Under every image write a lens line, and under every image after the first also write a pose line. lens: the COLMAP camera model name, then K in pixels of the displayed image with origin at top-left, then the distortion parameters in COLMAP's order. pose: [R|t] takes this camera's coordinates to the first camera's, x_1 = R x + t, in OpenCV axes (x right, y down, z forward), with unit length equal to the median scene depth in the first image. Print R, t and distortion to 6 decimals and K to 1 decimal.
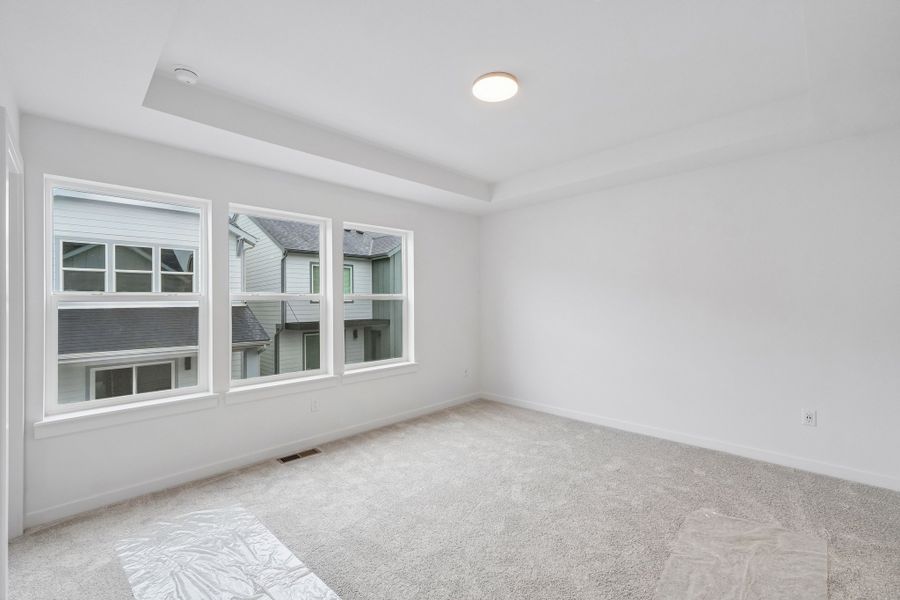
lens RADIAL K [[387.6, 0, 440.8], [0, 387.6, 302.2], [0, 0, 1]] dist [-0.002402, 0.001340]
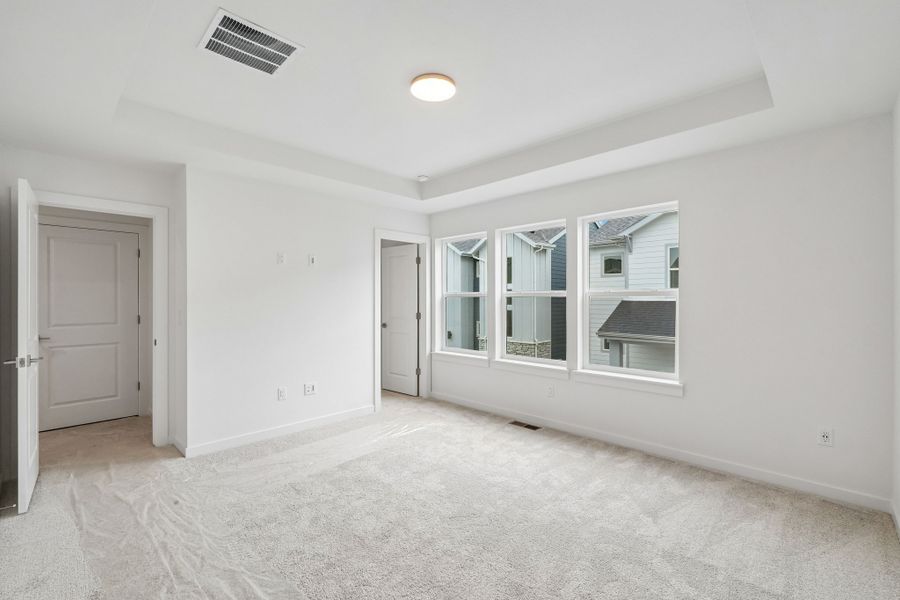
lens RADIAL K [[387.6, 0, 448.1], [0, 387.6, 297.5], [0, 0, 1]] dist [-0.002402, 0.001340]
pose [[0.015902, 0.005258, -0.999860, 0.803895], [0.003620, 0.999979, 0.005316, -0.009329], [0.999867, -0.003704, 0.015883, 0.714585]]
